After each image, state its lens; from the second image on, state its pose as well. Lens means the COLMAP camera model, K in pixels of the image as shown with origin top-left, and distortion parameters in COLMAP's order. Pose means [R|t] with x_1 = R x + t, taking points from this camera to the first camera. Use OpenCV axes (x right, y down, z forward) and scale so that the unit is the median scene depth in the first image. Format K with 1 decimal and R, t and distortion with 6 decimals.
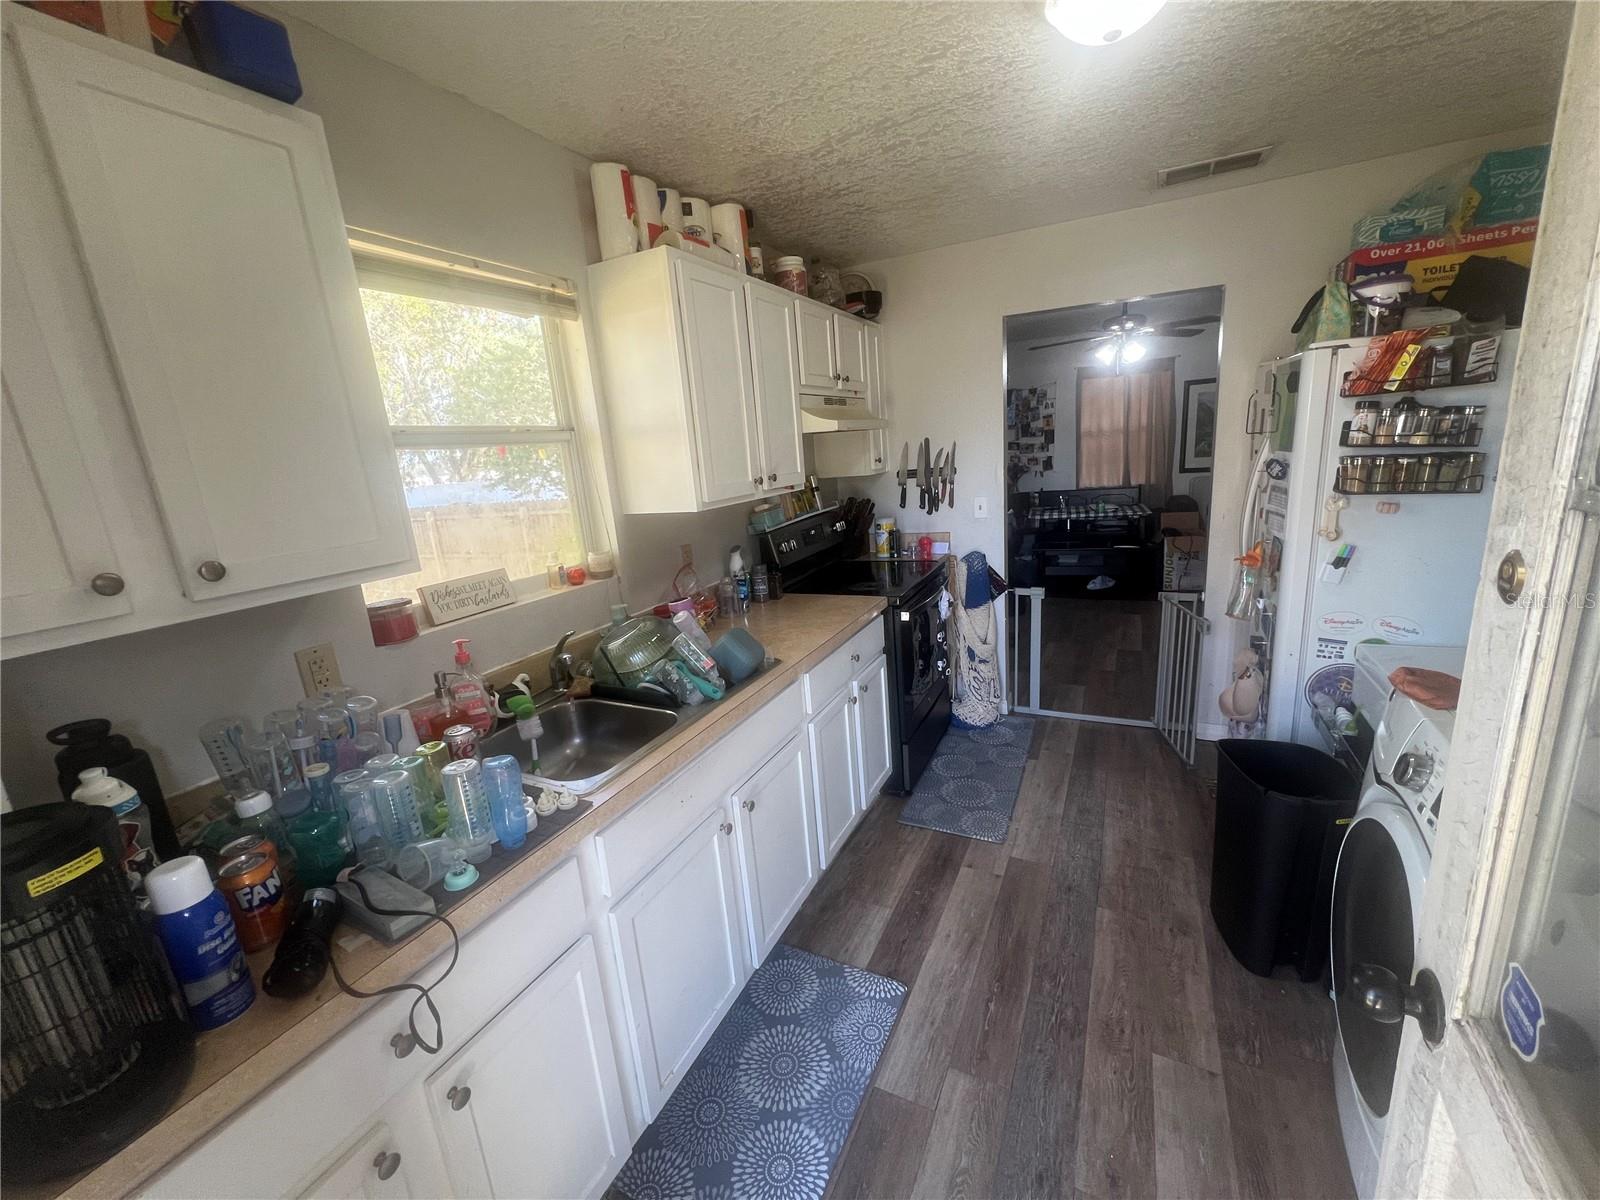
lens RADIAL K [[637.1, 0, 798.8], [0, 637.1, 601.7], [0, 0, 1]] dist [-0.004292, -0.000177]
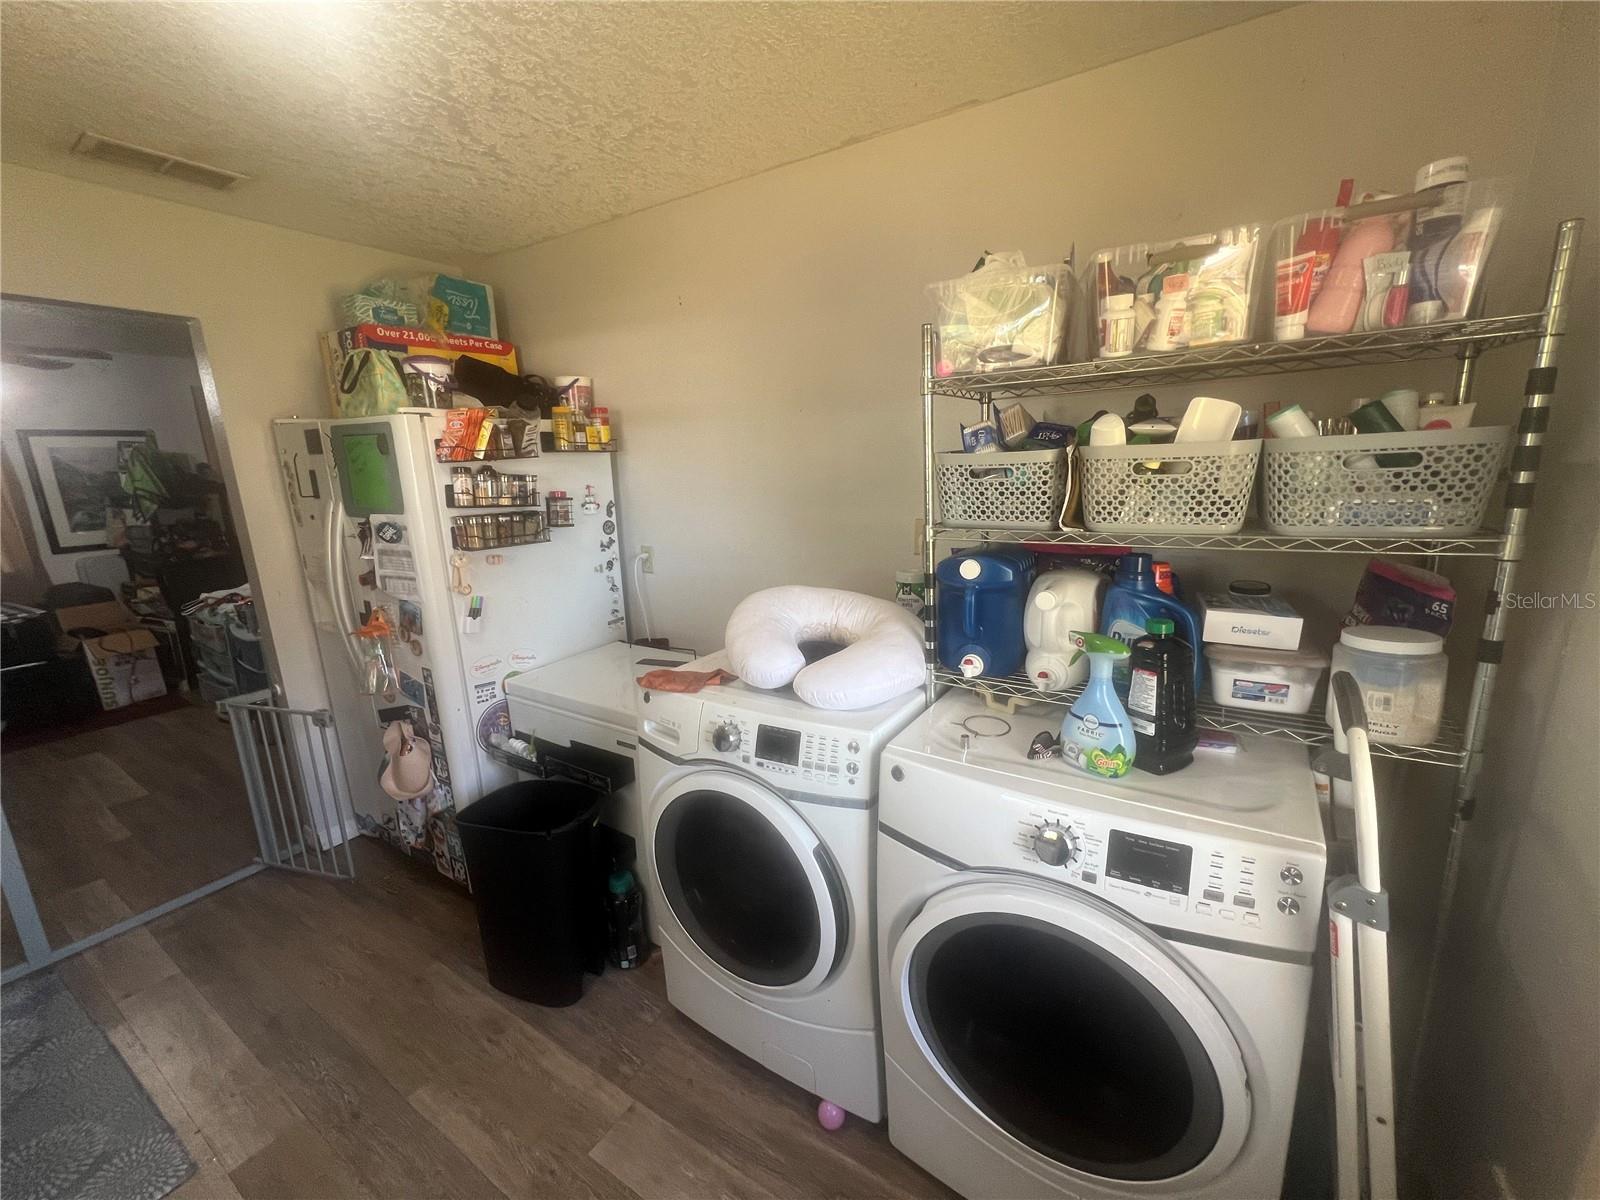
lens RADIAL K [[637.1, 0, 800.7], [0, 637.1, 603.1], [0, 0, 1]] dist [-0.004292, -0.000177]
pose [[0.090221, -0.150427, 0.984496, -0.164004], [0.253202, 0.959510, 0.123406, -0.073050], [-0.963197, 0.238143, 0.124657, 0.333976]]
